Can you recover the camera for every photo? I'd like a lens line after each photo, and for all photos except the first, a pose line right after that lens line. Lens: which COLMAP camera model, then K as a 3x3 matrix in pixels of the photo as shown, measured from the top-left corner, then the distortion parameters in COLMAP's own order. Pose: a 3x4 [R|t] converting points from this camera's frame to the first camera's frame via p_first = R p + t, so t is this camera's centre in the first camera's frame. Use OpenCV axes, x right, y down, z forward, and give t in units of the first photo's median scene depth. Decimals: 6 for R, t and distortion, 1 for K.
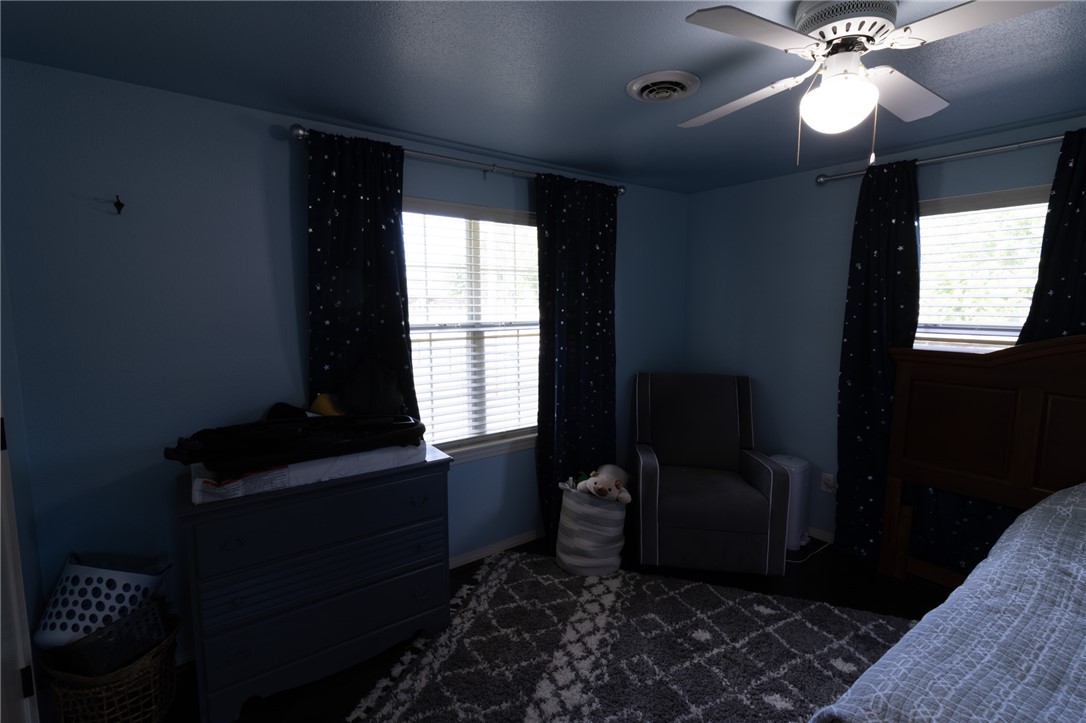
lens RADIAL K [[499.9, 0, 537.5], [0, 499.9, 353.0], [0, 0, 1]] dist [0.000913, 0.000002]
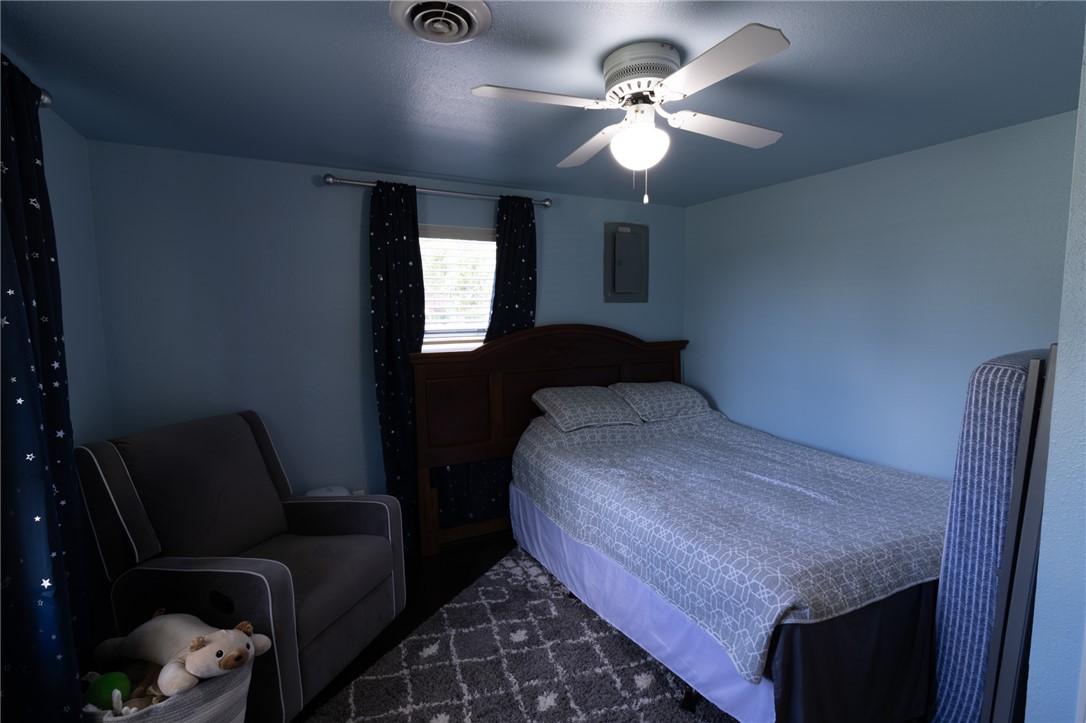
lens RADIAL K [[499.9, 0, 537.5], [0, 499.9, 353.0], [0, 0, 1]] dist [0.000913, 0.000002]
pose [[0.166079, -0.090118, 0.981986, -0.386139], [0.108457, 0.991443, 0.072643, -0.073179], [-0.980130, 0.094438, 0.174431, 0.642425]]
